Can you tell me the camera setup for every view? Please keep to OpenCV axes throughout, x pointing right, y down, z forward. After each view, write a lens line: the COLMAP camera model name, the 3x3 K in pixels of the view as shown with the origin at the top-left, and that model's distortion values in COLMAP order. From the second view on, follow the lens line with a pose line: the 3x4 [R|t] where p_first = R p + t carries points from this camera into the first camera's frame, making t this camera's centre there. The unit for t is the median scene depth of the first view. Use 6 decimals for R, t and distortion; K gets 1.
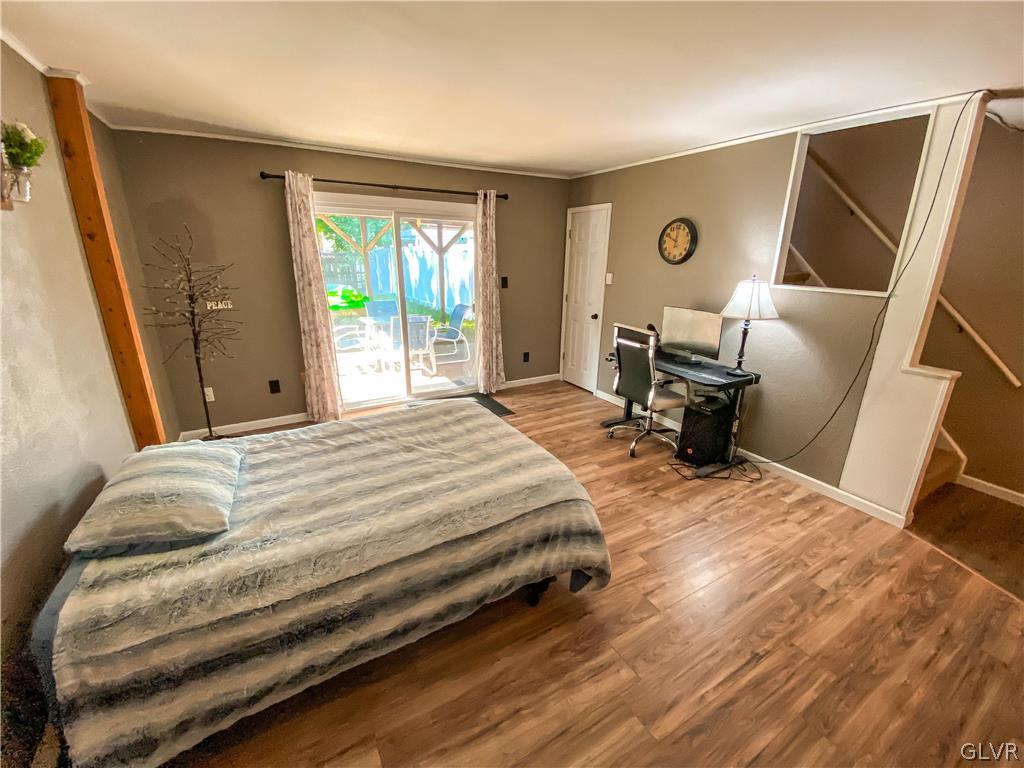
lens RADIAL K [[416.0, 0, 514.8], [0, 416.0, 380.2], [0, 0, 1]] dist [0.017847, -0.016727]
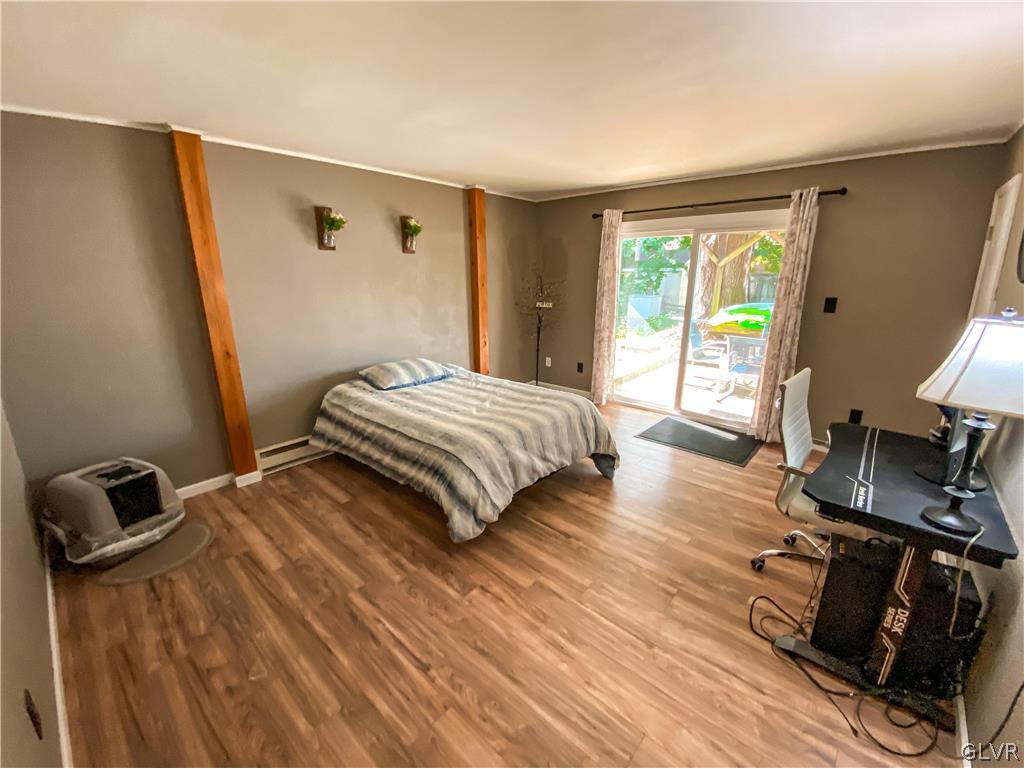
lens RADIAL K [[412.8, 0, 512.0], [0, 412.8, 384.0], [0, 0, 1]] dist [0.025889, -0.022074]
pose [[0.313306, 0.236431, -0.919750, 1.257528], [-0.276297, 0.949308, 0.149911, -0.153516], [0.908570, 0.207156, 0.362750, 0.634774]]
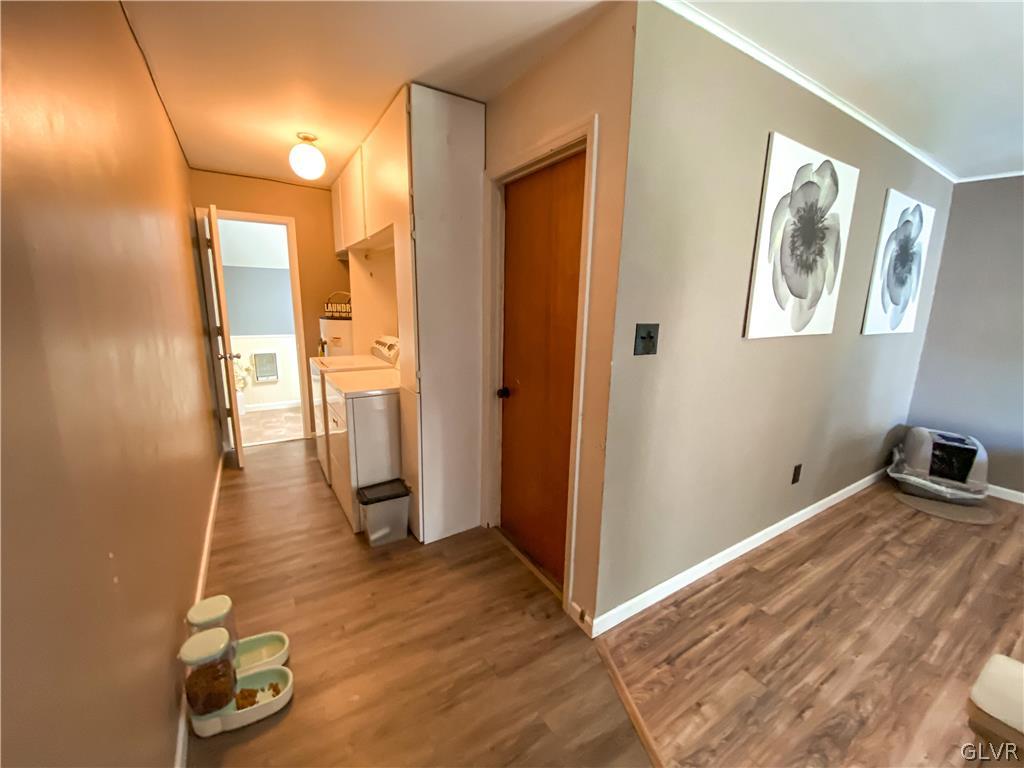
lens RADIAL K [[412.8, 0, 512.0], [0, 412.8, 384.0], [0, 0, 1]] dist [0.025889, -0.022074]
pose [[-0.998844, -0.032445, -0.035456, 1.603547], [-0.045477, 0.876684, 0.478913, -0.279084], [0.015545, 0.479972, -0.877146, 1.343925]]
